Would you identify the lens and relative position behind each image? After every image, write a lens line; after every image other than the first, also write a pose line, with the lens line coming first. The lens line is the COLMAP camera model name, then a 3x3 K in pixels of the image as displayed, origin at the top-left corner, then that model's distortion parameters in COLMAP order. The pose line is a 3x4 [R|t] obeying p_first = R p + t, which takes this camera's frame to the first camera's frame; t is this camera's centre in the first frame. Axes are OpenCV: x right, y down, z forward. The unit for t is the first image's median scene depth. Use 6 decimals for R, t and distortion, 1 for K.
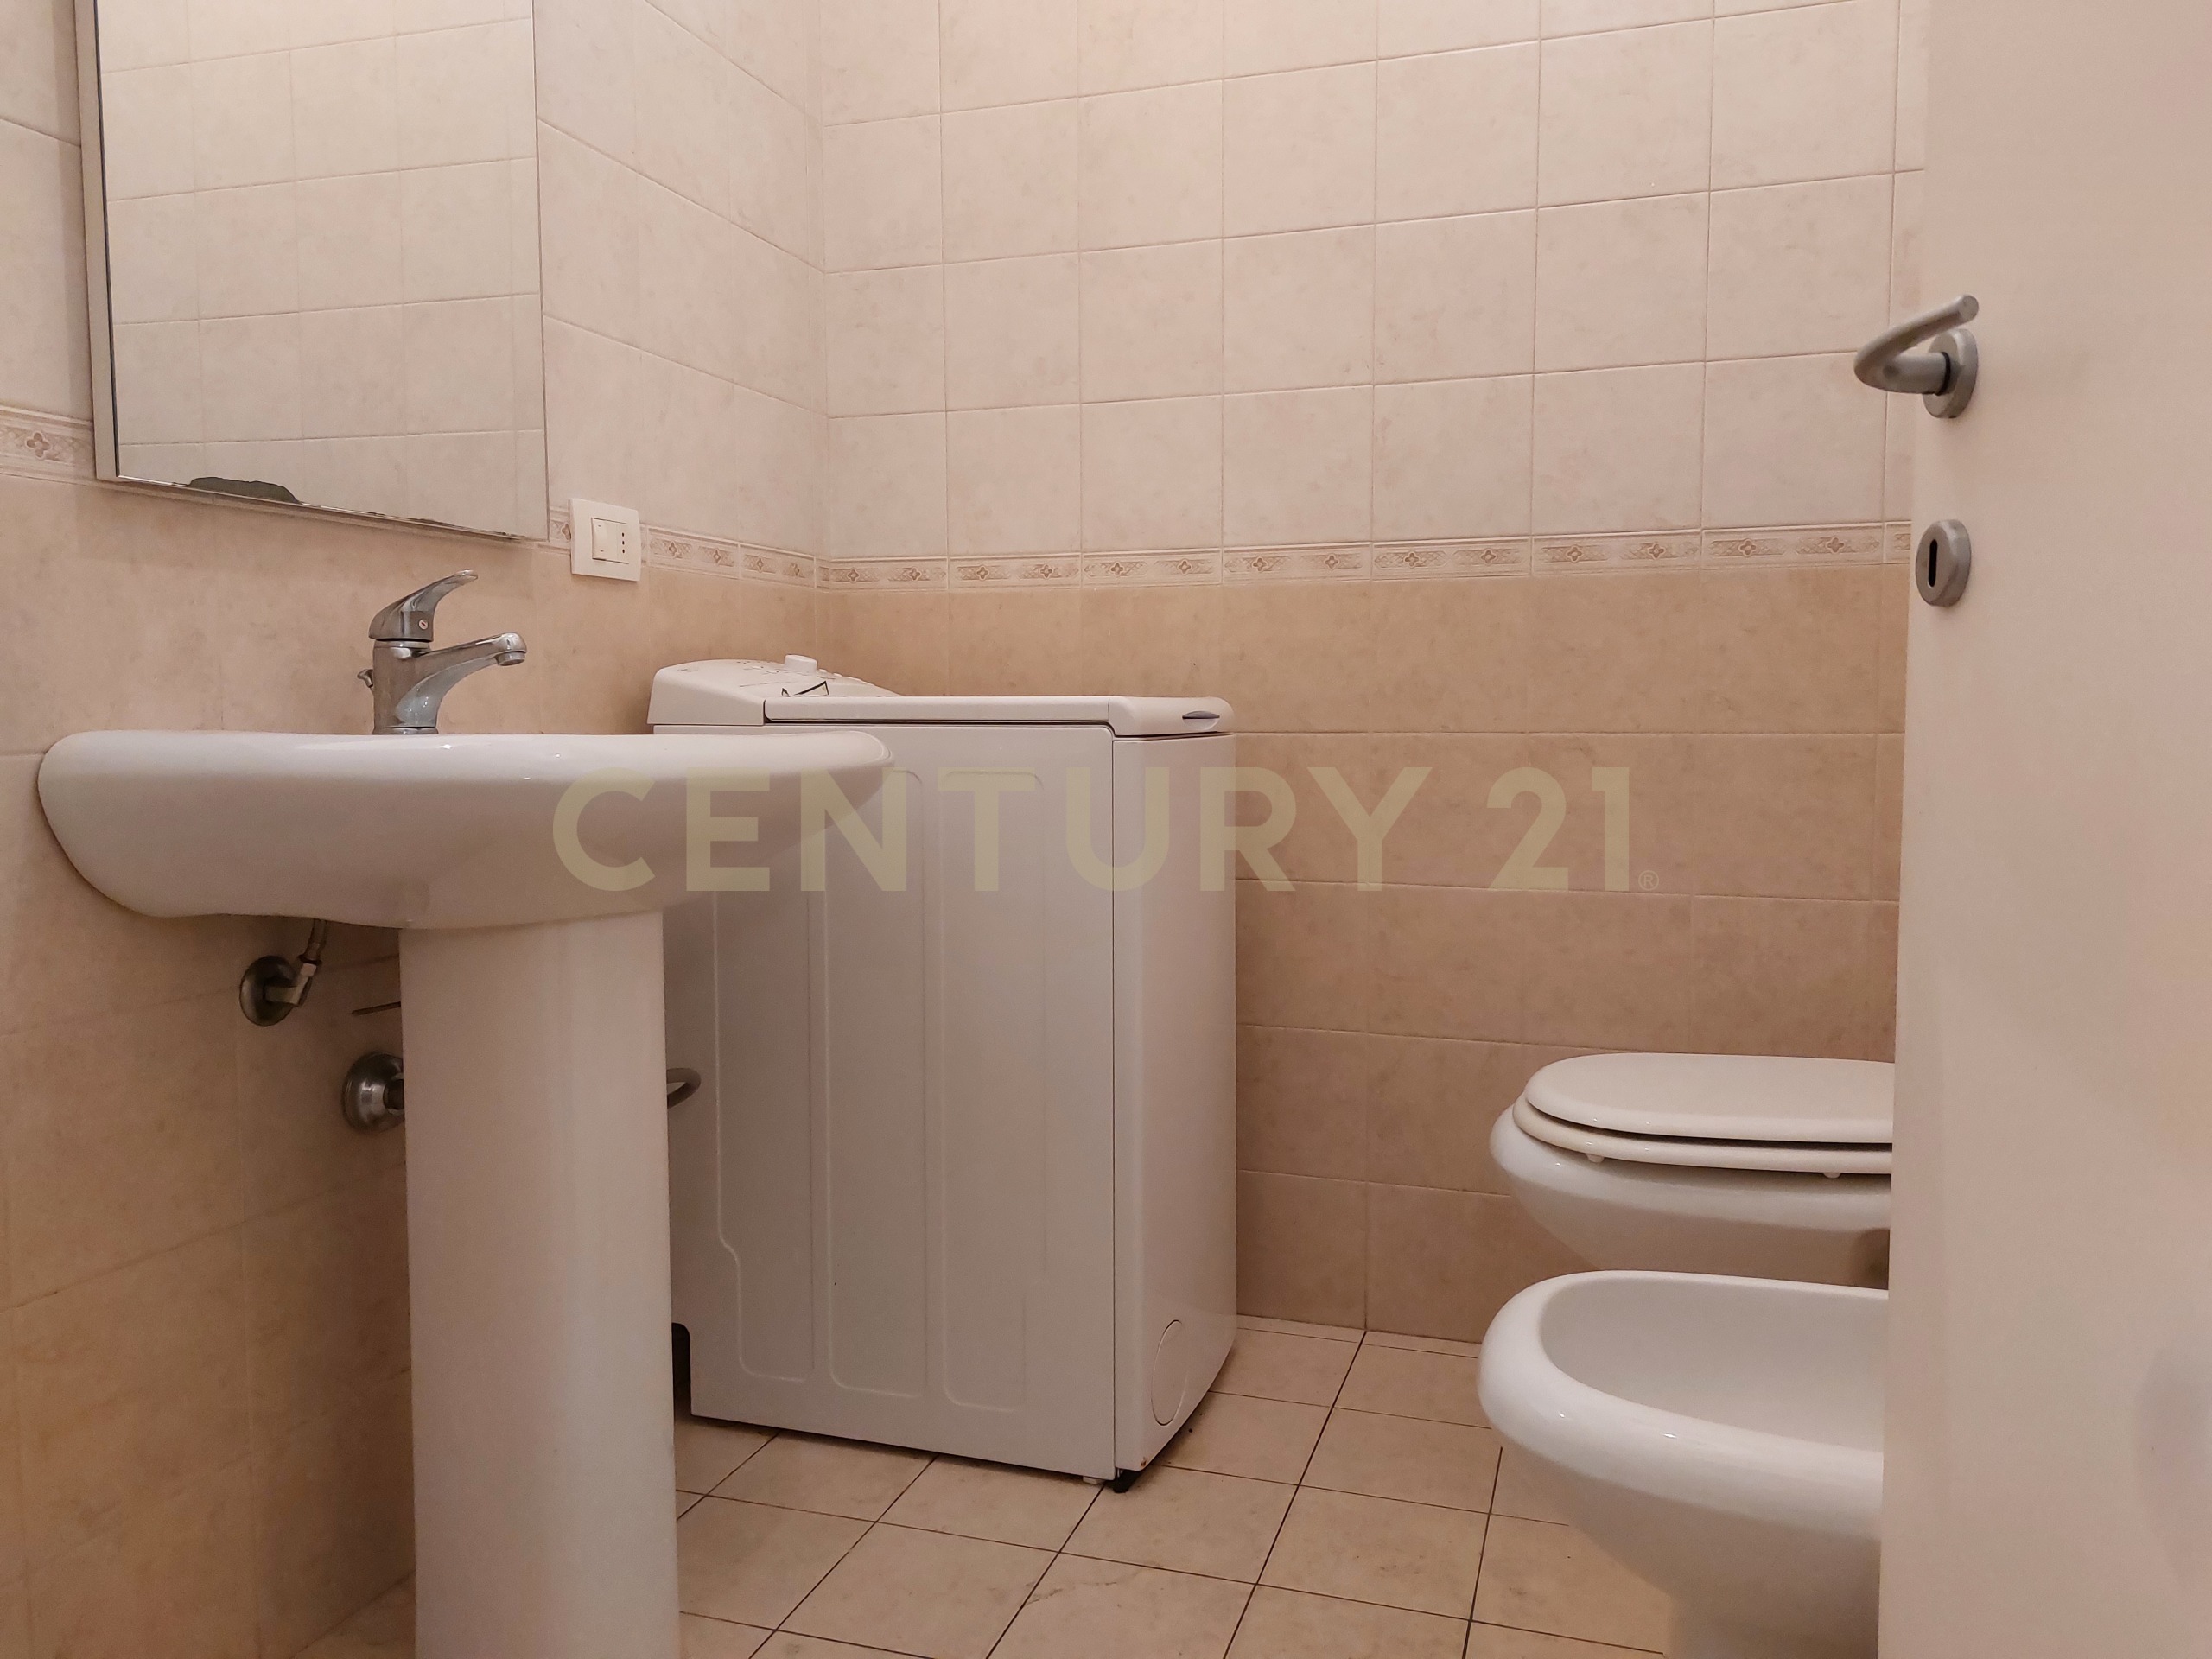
lens RADIAL K [[1598.1, 0, 1136.2], [0, 1598.1, 805.7], [0, 0, 1]] dist [0.077561, -0.090424]
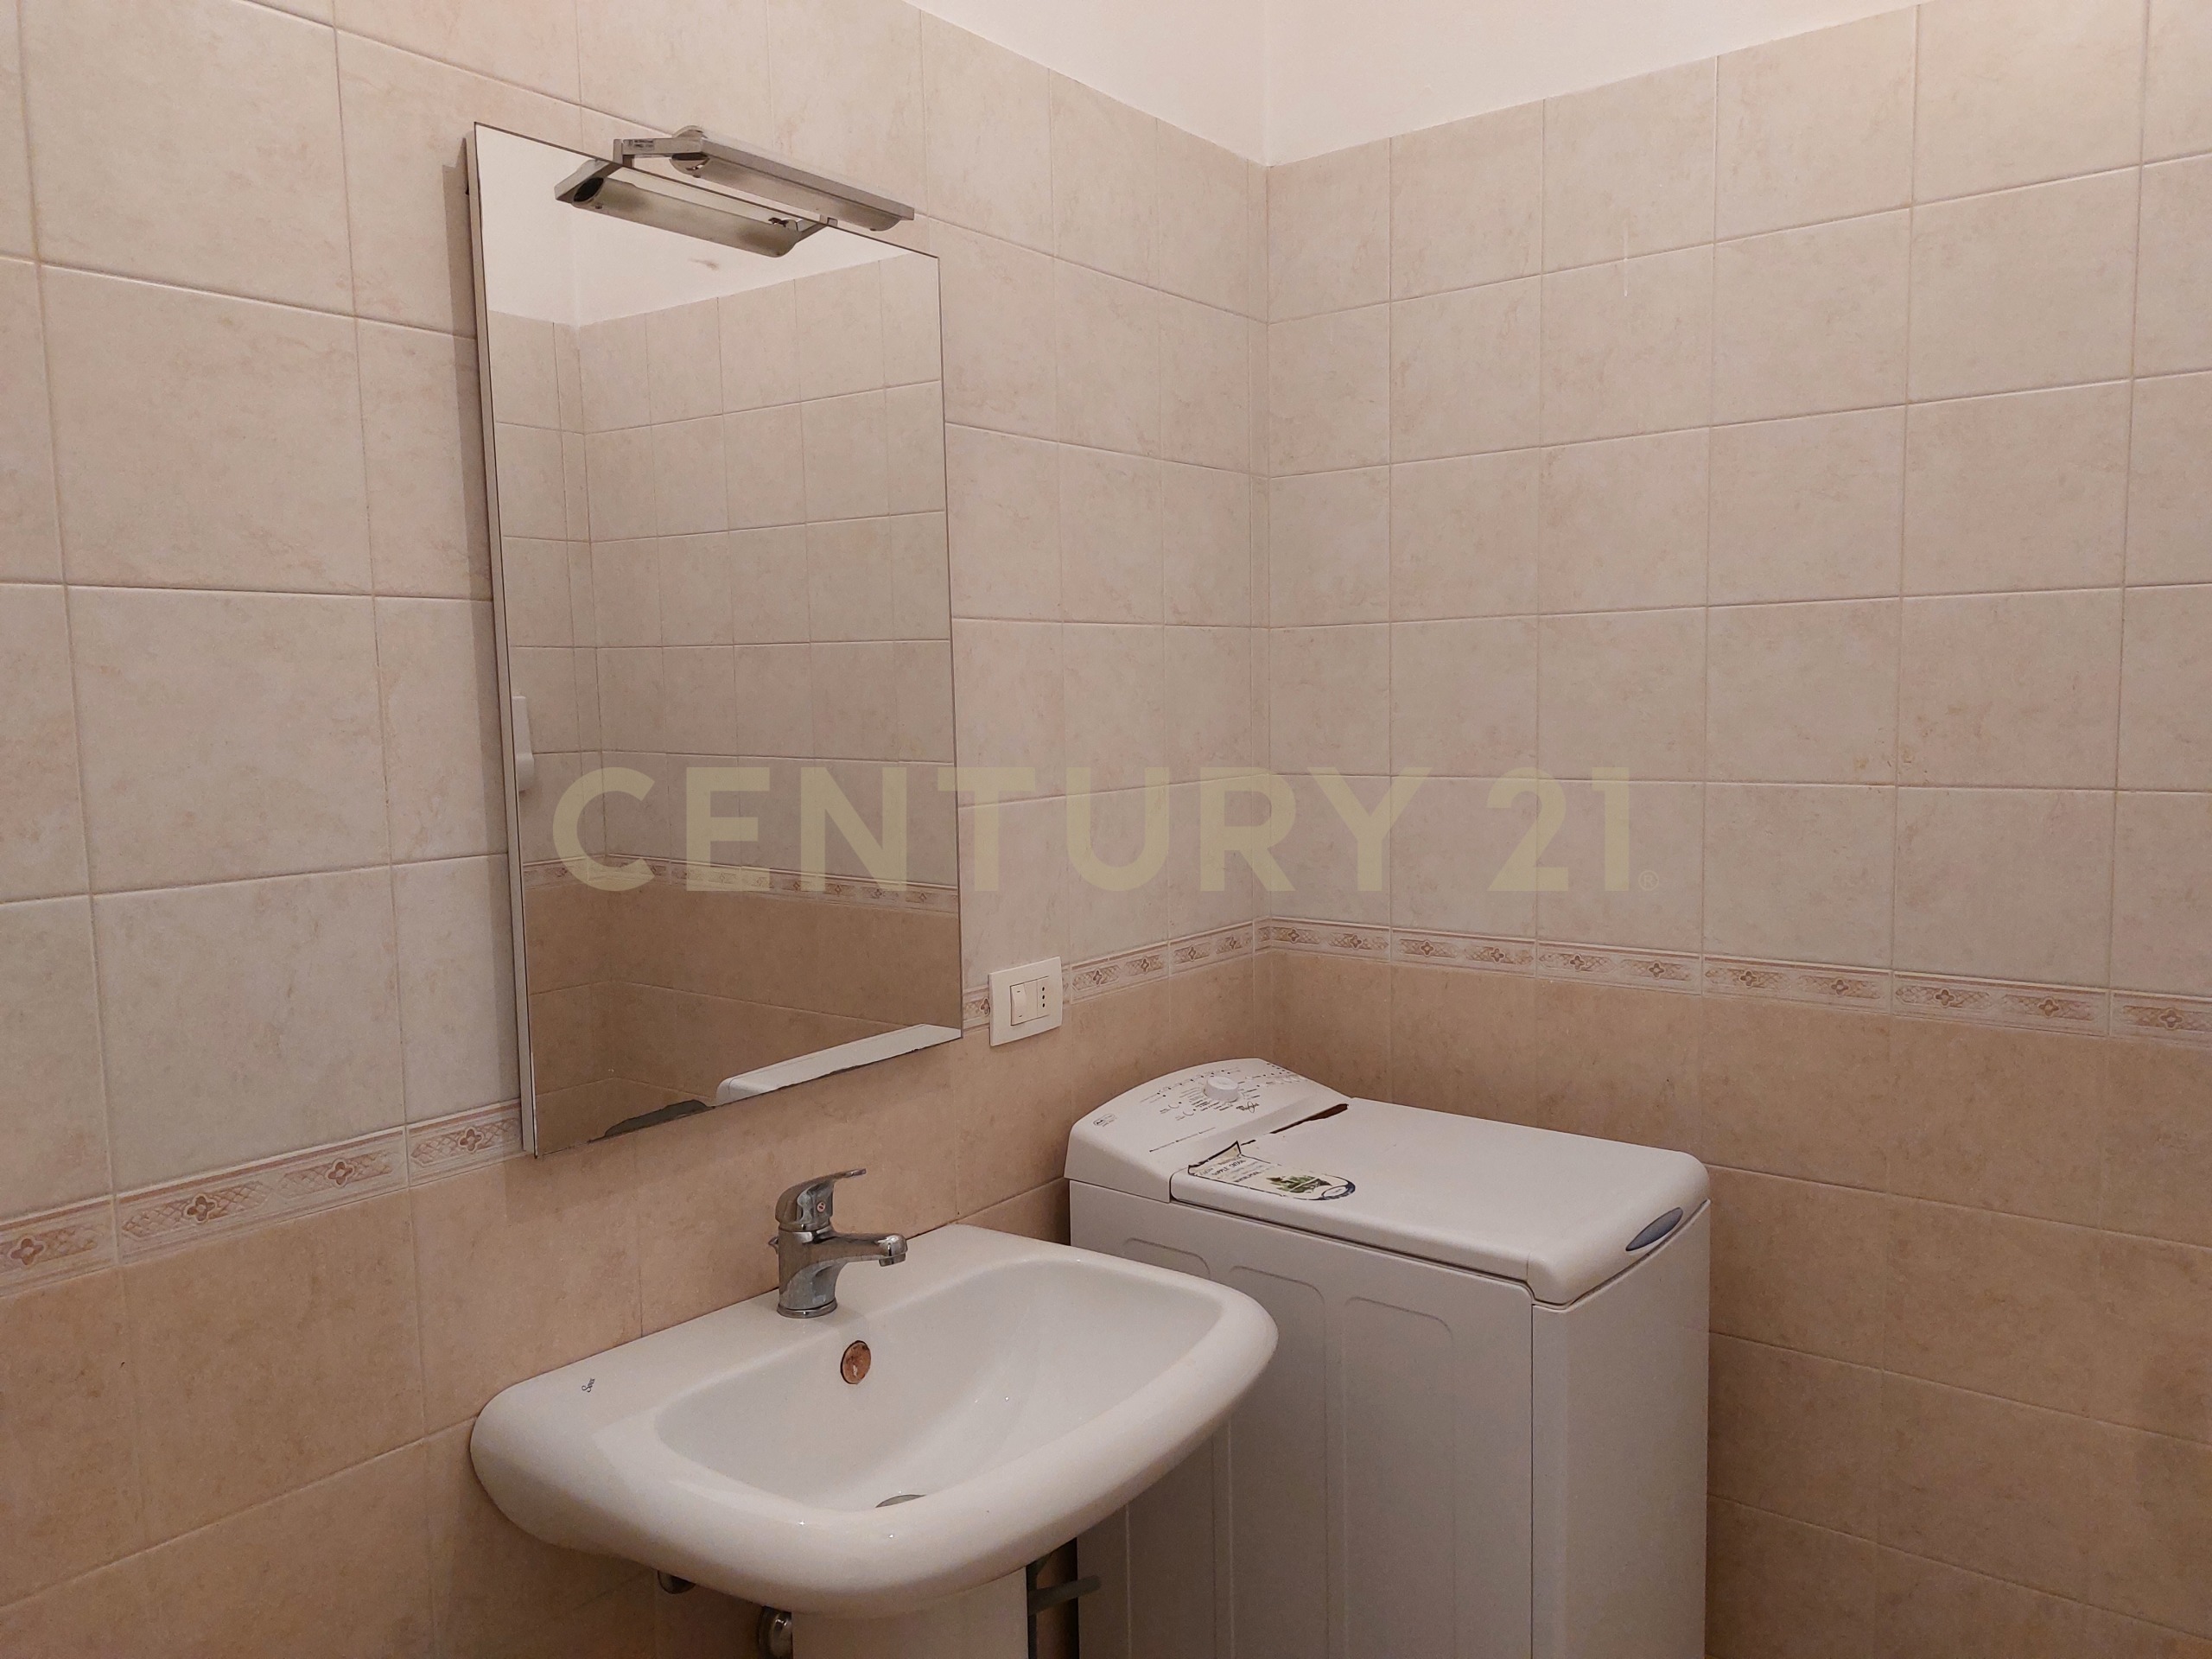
lens RADIAL K [[1598.1, 0, 1115.6], [0, 1598.1, 832.5], [0, 0, 1]] dist [0.077561, -0.090424]
pose [[0.940678, 0.016483, -0.338899, 0.051803], [-0.009249, 0.999694, 0.022949, -0.253051], [0.339173, -0.018453, 0.940543, 0.073057]]
